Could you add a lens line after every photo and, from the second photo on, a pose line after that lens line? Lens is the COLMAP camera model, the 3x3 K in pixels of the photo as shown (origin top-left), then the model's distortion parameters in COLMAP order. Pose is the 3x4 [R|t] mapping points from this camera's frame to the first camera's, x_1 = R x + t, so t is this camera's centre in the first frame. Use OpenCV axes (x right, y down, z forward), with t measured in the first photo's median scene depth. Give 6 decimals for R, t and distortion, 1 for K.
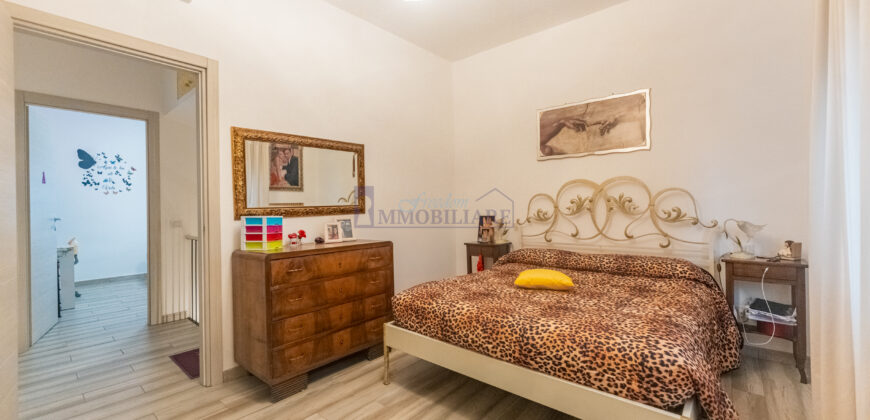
lens RADIAL K [[346.7, 0, 432.9], [0, 346.7, 208.1], [0, 0, 1]] dist [-0.001751, 0.000355]
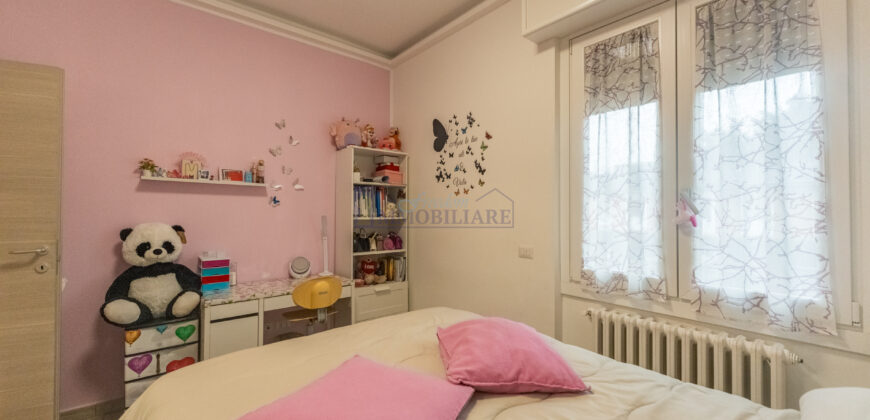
lens RADIAL K [[346.7, 0, 435.4], [0, 346.7, 208.2], [0, 0, 1]] dist [-0.001751, 0.000355]
pose [[-0.172484, -0.006244, -0.984992, -0.436047], [-0.011089, 0.999929, -0.004397, -0.018009], [0.984950, 0.010165, -0.172541, 1.068094]]
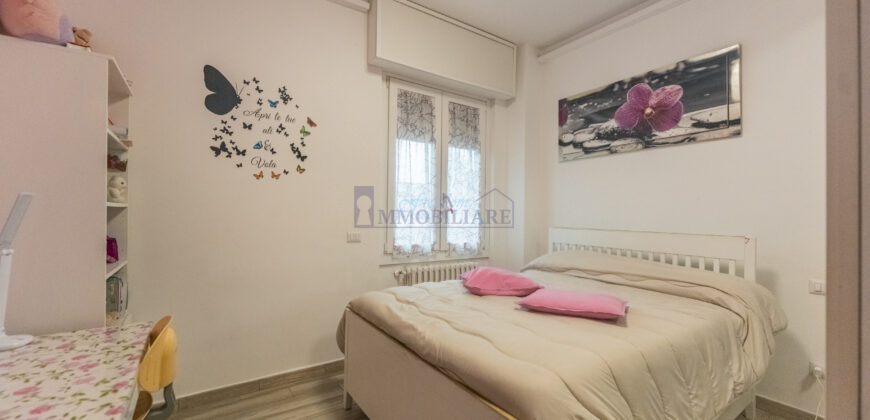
lens RADIAL K [[346.7, 0, 433.4], [0, 346.7, 212.8], [0, 0, 1]] dist [-0.001751, 0.000355]
pose [[0.966265, 0.019136, -0.256839, -0.638371], [-0.023530, 0.999624, -0.014047, 0.002191], [0.256474, 0.019617, 0.966352, 0.658096]]
